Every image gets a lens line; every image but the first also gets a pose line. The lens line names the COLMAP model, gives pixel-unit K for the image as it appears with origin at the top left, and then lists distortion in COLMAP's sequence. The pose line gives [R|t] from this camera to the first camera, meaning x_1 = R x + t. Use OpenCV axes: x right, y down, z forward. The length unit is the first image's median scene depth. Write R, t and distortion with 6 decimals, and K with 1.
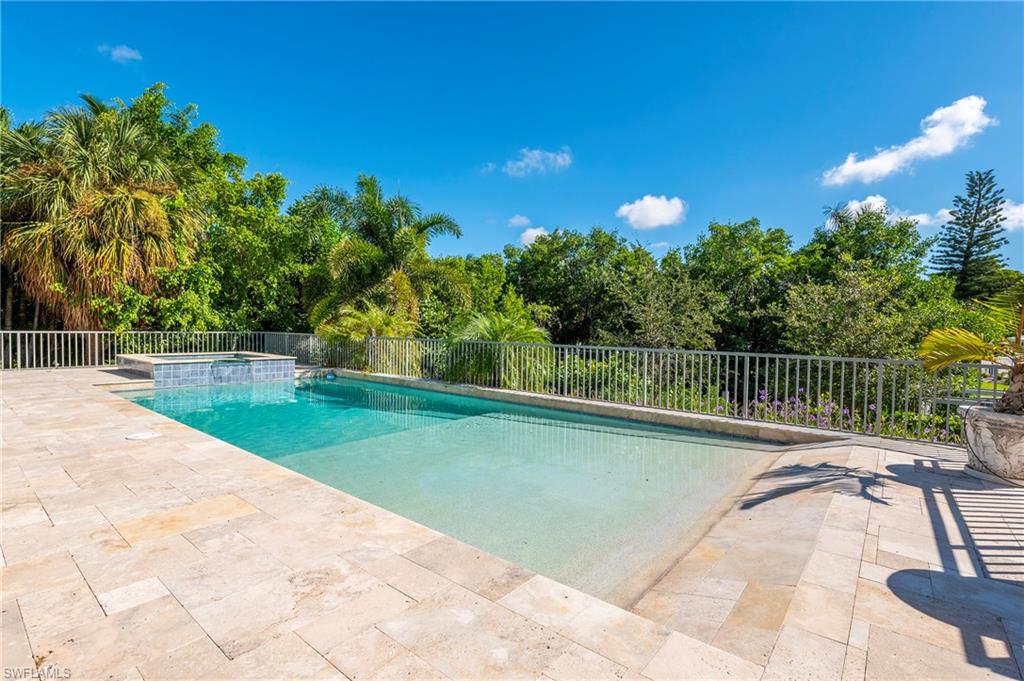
lens RADIAL K [[481.6, 0, 519.8], [0, 481.6, 332.9], [0, 0, 1]] dist [-0.004346, -0.001588]
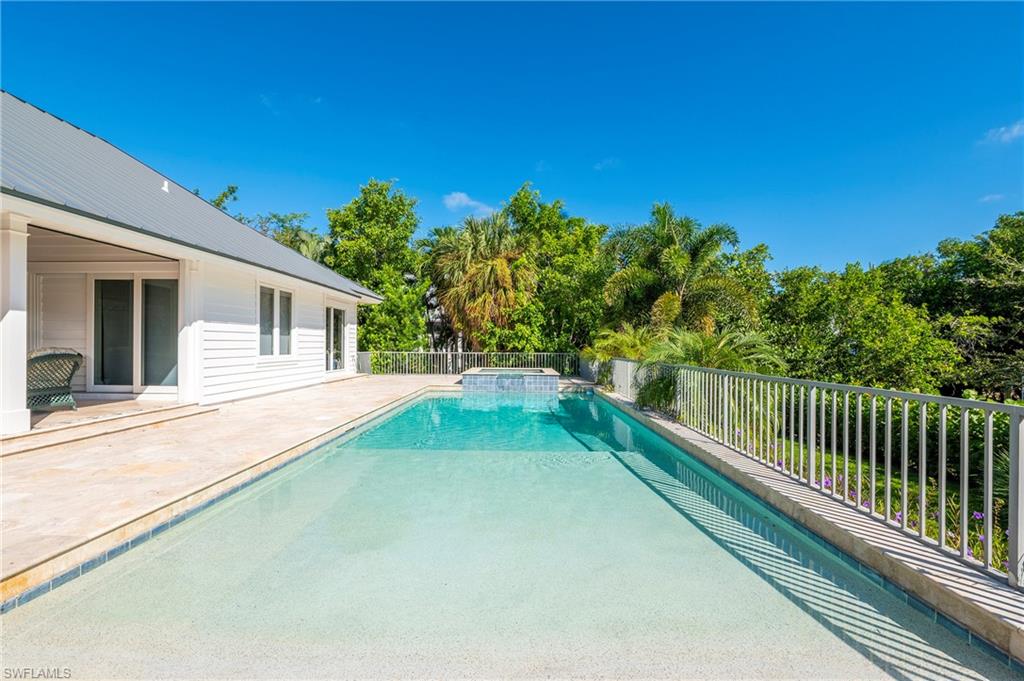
lens RADIAL K [[415.1, 0, 513.5], [0, 415.1, 340.1], [0, 0, 1]] dist [-0.002437, -0.001380]
pose [[0.613009, -0.021397, -0.789786, 0.267106], [-0.005739, 0.999486, -0.031532, -0.001319], [0.790055, 0.023862, 0.612572, 0.259940]]
